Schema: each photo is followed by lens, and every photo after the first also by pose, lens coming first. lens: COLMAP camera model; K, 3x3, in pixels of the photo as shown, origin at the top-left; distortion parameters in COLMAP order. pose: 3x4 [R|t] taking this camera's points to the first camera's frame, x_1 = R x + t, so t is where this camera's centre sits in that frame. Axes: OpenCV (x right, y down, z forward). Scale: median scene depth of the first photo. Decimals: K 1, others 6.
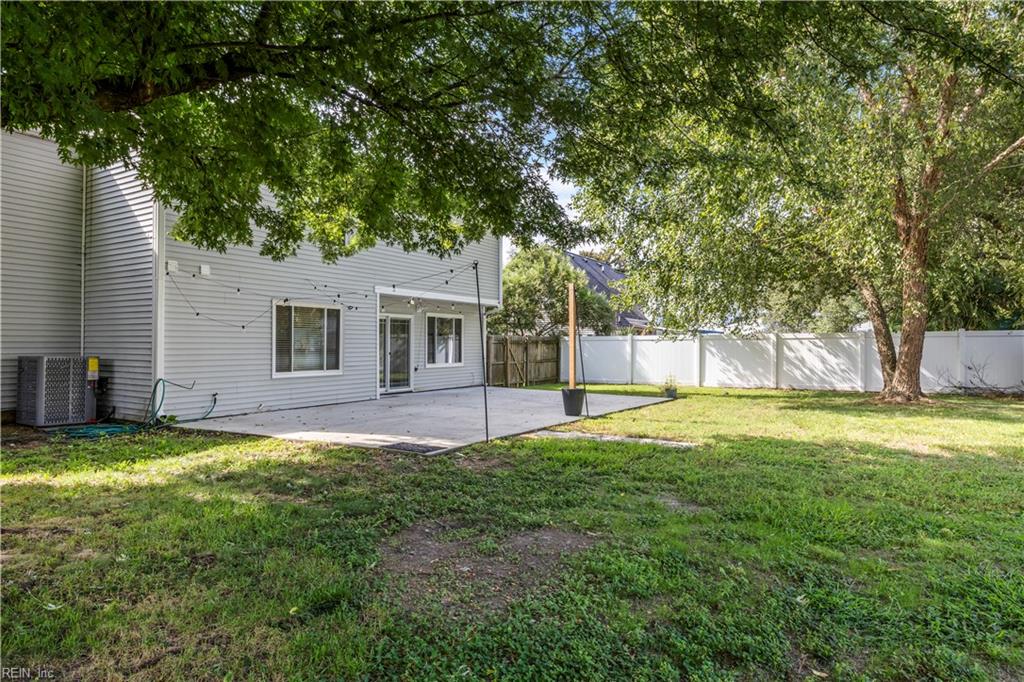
lens RADIAL K [[596.1, 0, 507.7], [0, 596.1, 347.8], [0, 0, 1]] dist [0.010402, -0.003000]
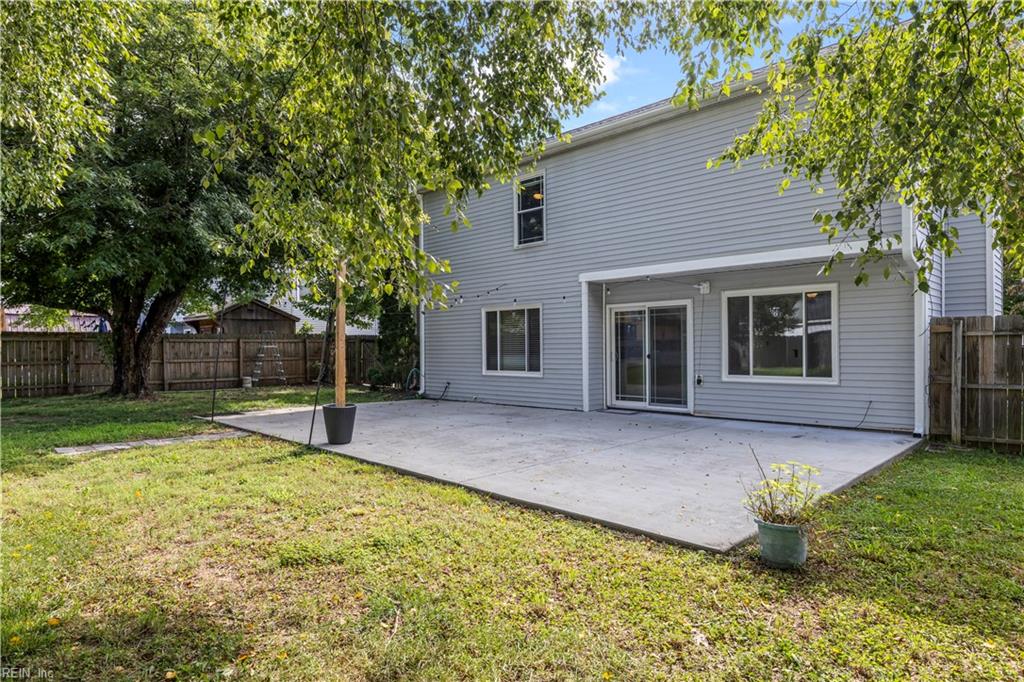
lens RADIAL K [[584.9, 0, 513.6], [0, 584.9, 343.1], [0, 0, 1]] dist [0.000234, -0.000400]
pose [[-0.205339, 0.008308, -0.978656, 0.634039], [0.012160, 0.999908, 0.005937, -0.015142], [0.978615, -0.010681, -0.205421, 1.151633]]
